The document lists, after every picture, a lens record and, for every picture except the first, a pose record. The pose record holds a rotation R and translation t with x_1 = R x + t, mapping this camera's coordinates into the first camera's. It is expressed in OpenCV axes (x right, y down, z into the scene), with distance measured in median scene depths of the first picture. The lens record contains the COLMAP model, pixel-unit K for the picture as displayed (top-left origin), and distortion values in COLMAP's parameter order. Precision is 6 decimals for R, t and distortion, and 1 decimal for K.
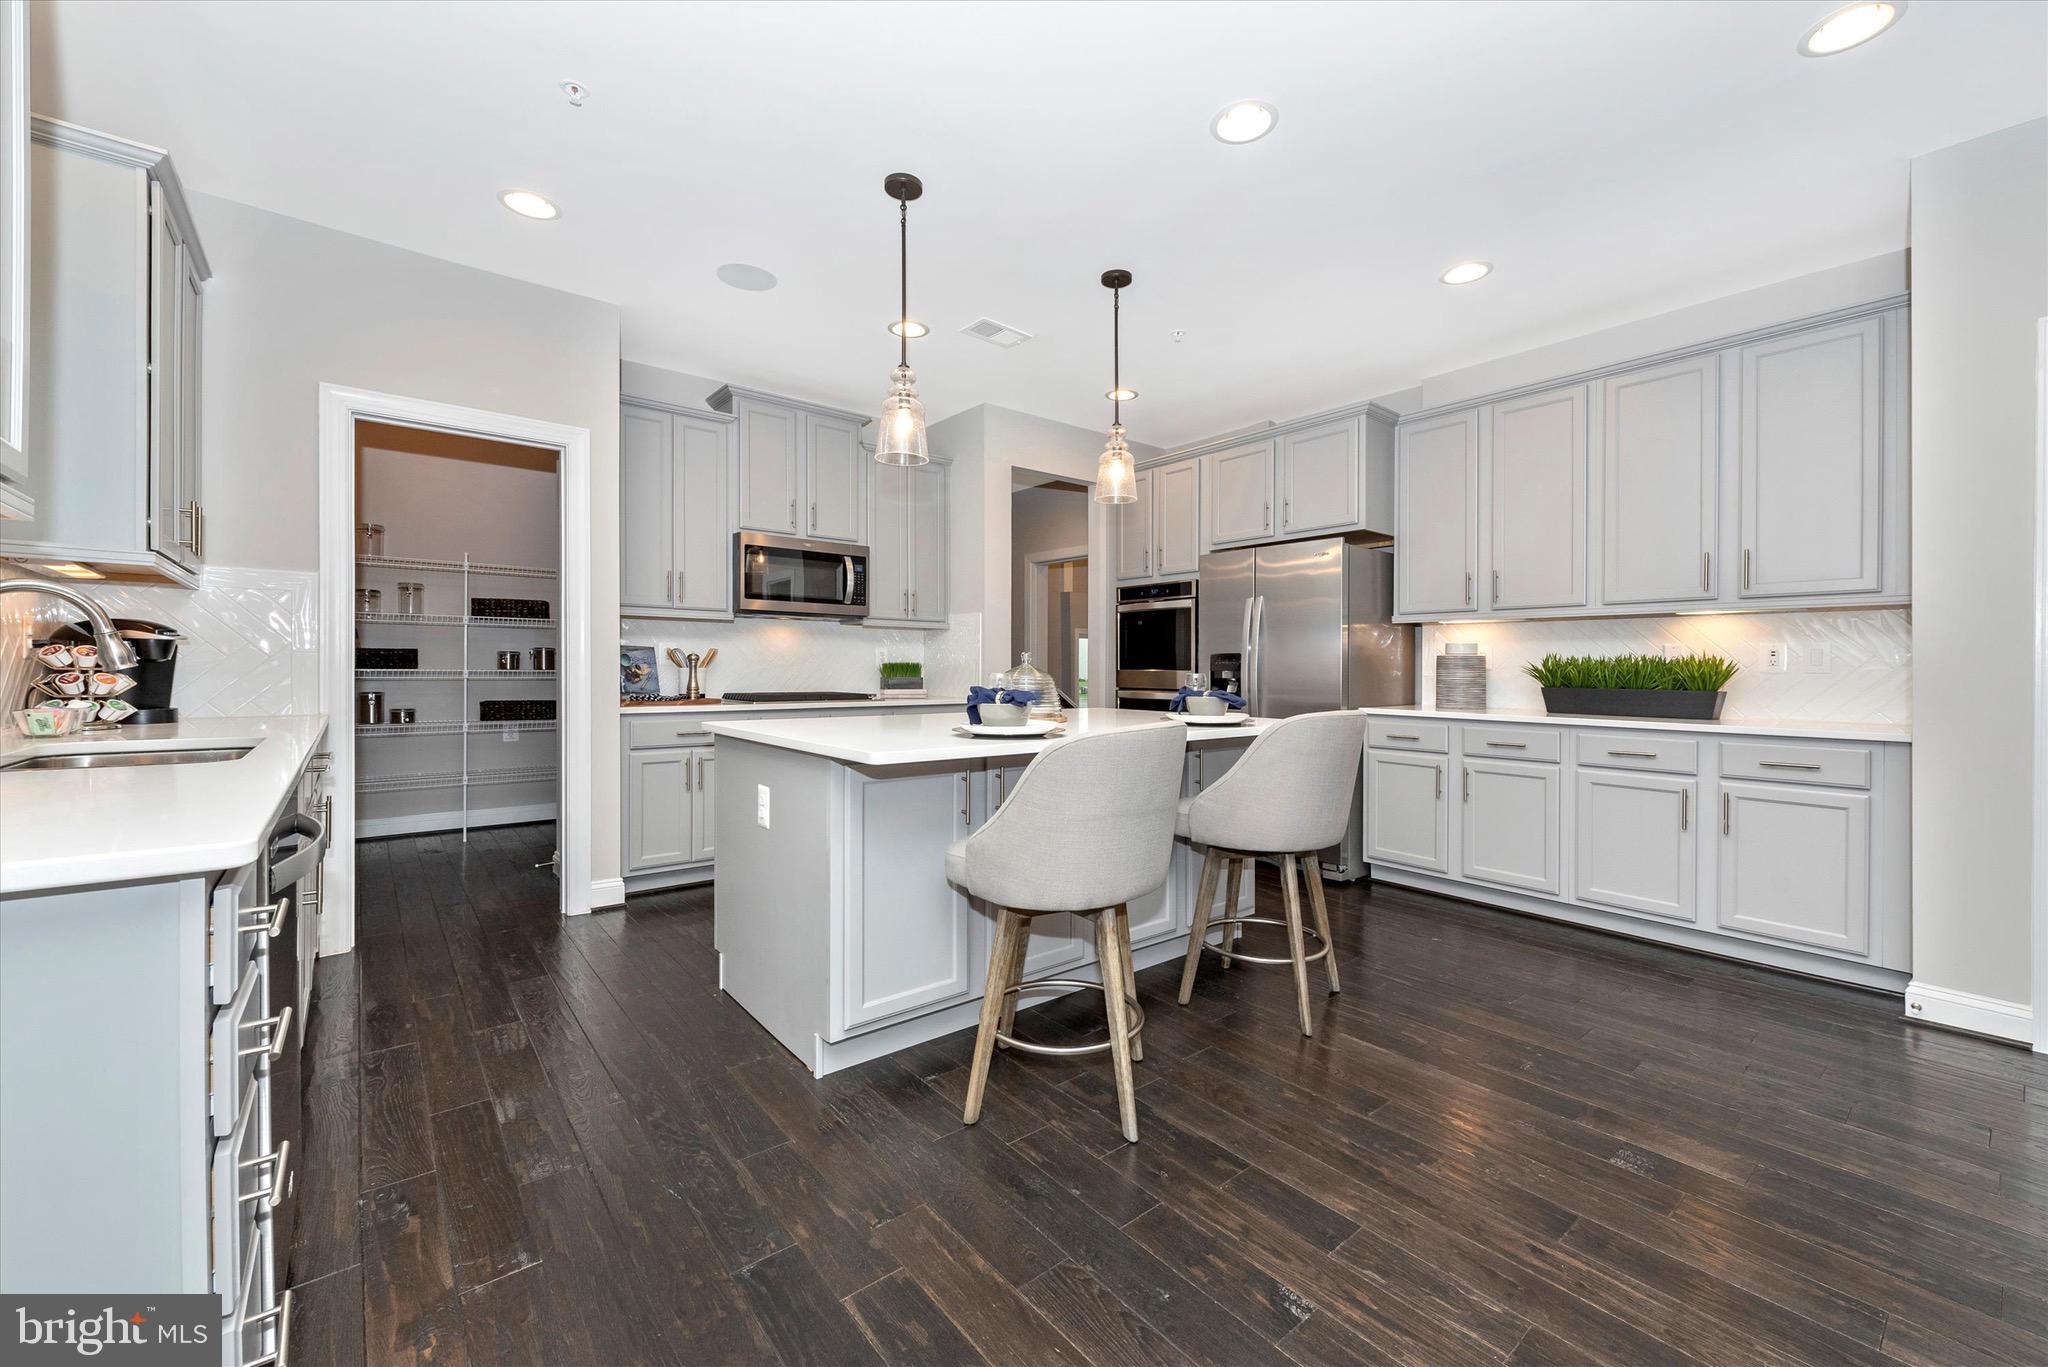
lens RADIAL K [[807.7, 0, 1040.5], [0, 807.7, 676.3], [0, 0, 1]] dist [0.012001, -0.004474]
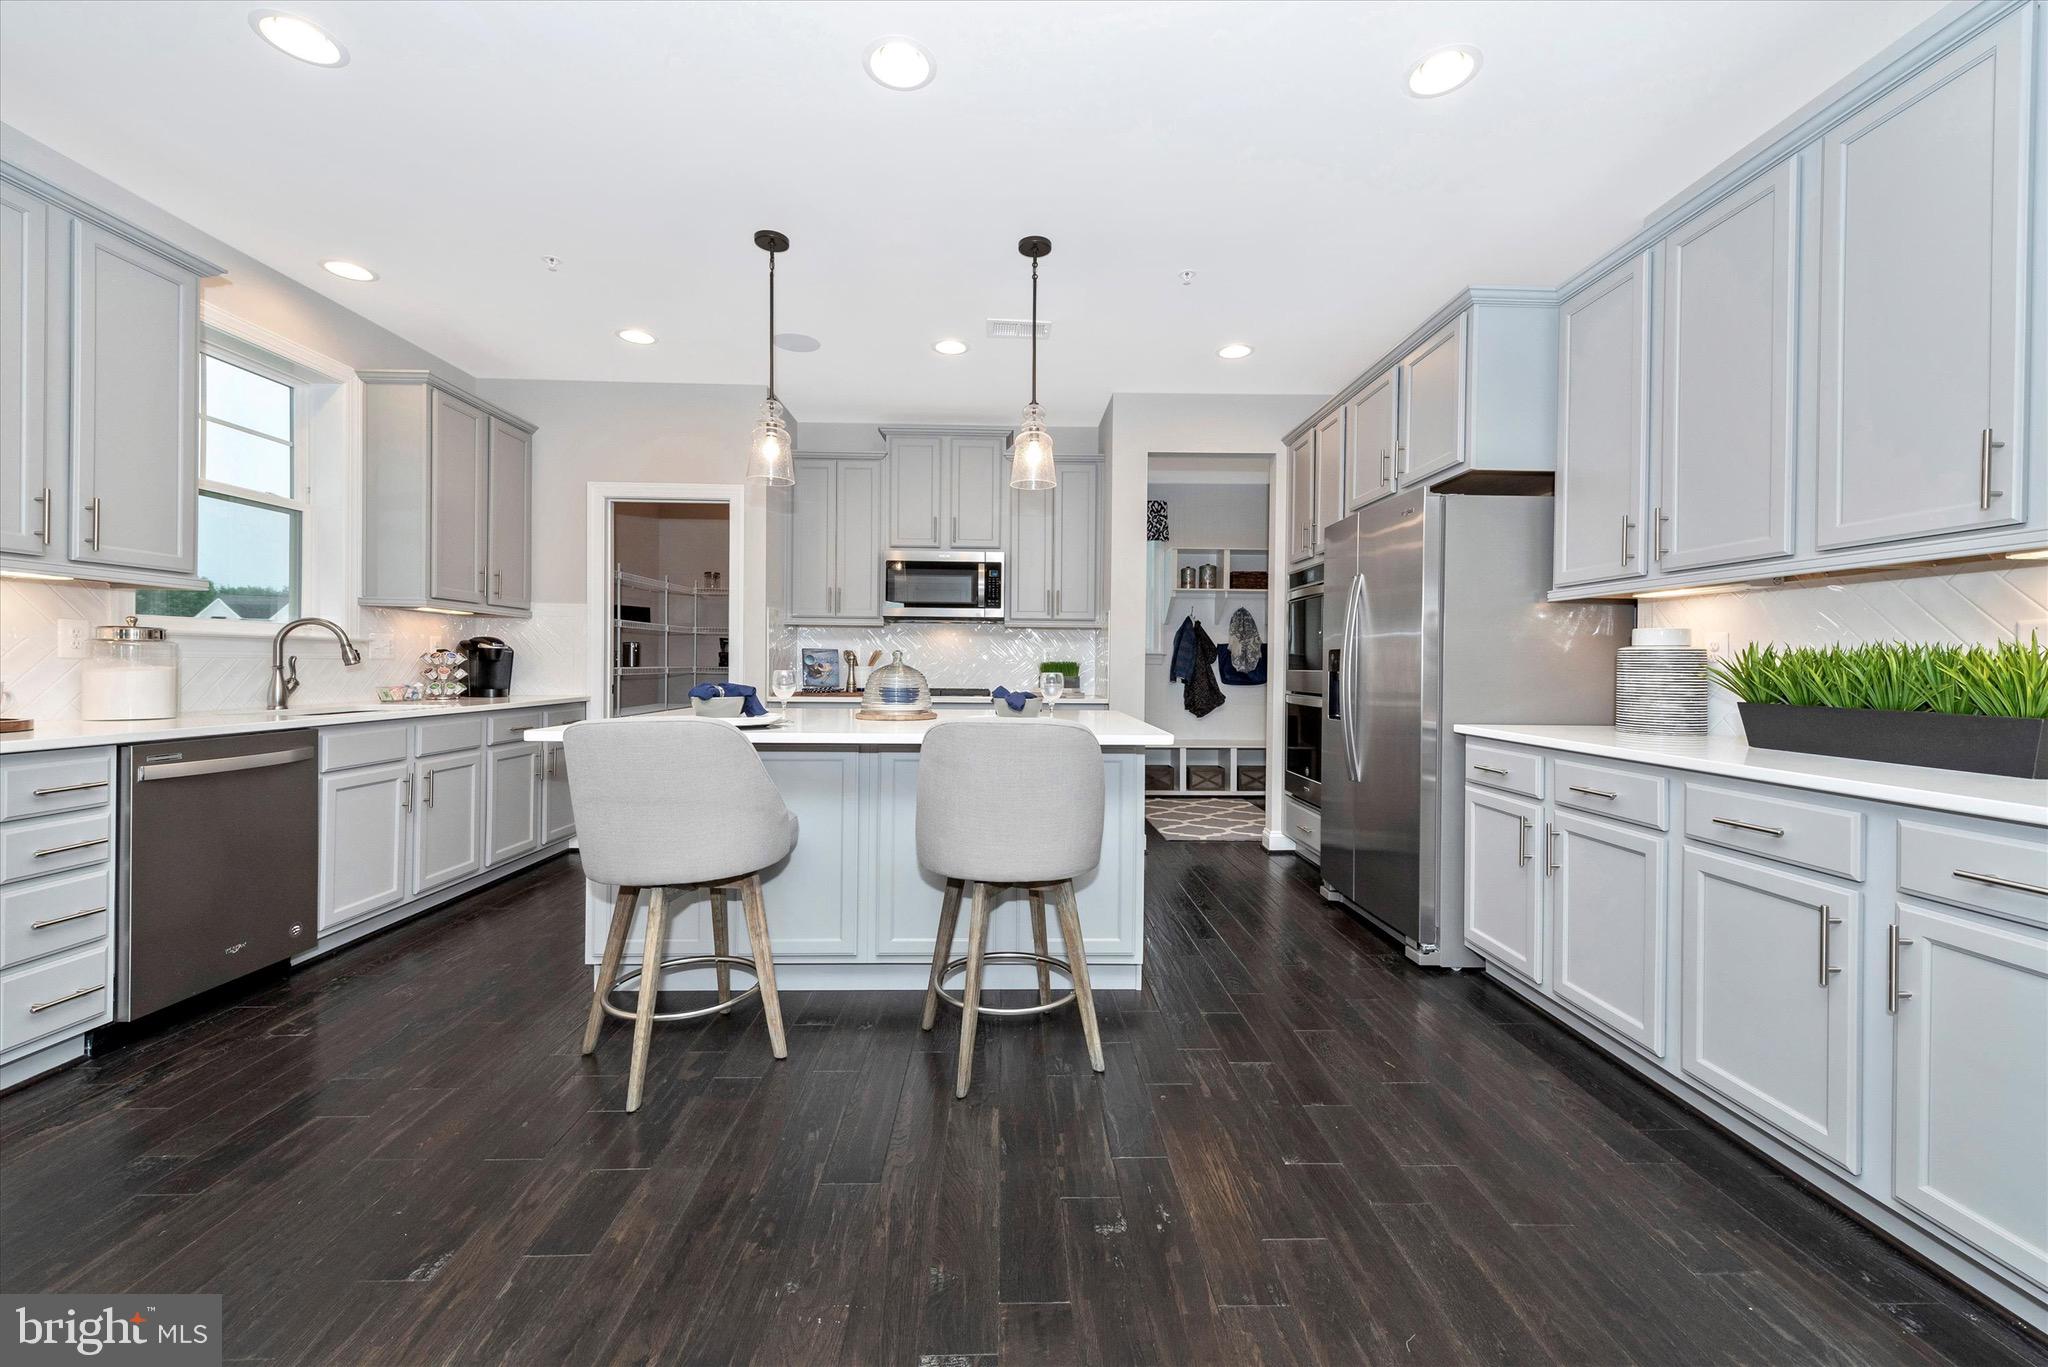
lens RADIAL K [[807.7, 0, 1037.8], [0, 807.7, 670.0], [0, 0, 1]] dist [0.012001, -0.004474]
pose [[0.788825, 0.004578, -0.614600, 0.528802], [-0.009959, 0.999936, -0.005334, -0.000950], [0.614537, 0.010328, 0.788821, 0.216433]]
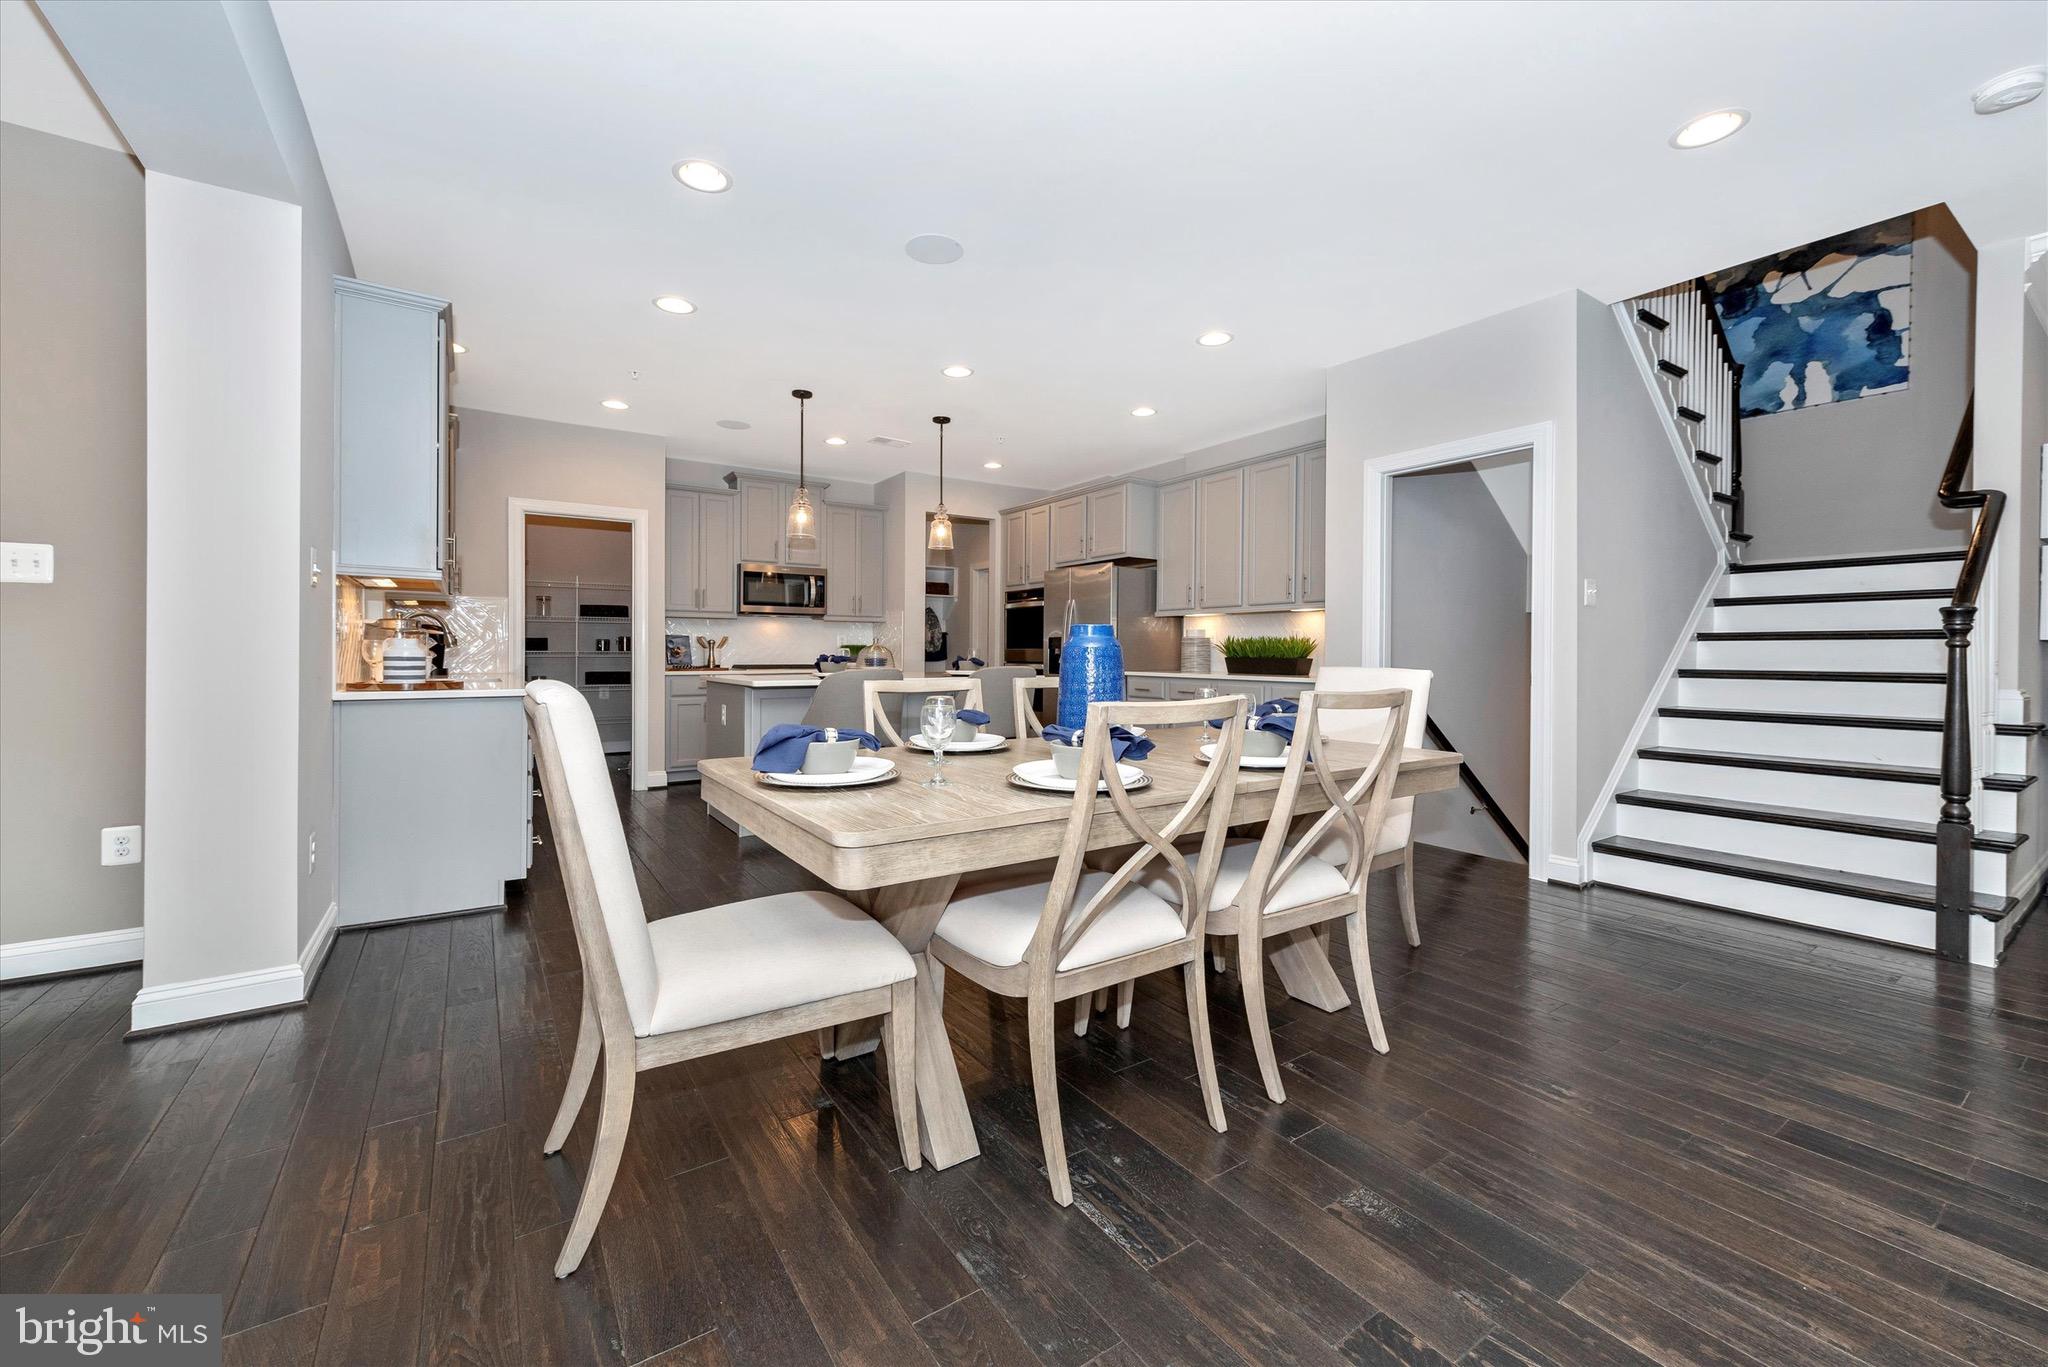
lens RADIAL K [[807.7, 0, 1040.6], [0, 807.7, 646.7], [0, 0, 1]] dist [0.012001, -0.004474]
pose [[0.996543, -0.005606, -0.082889, 0.354556], [0.004105, 0.999825, -0.018271, 0.018600], [0.082977, 0.017867, 0.996391, -0.547304]]
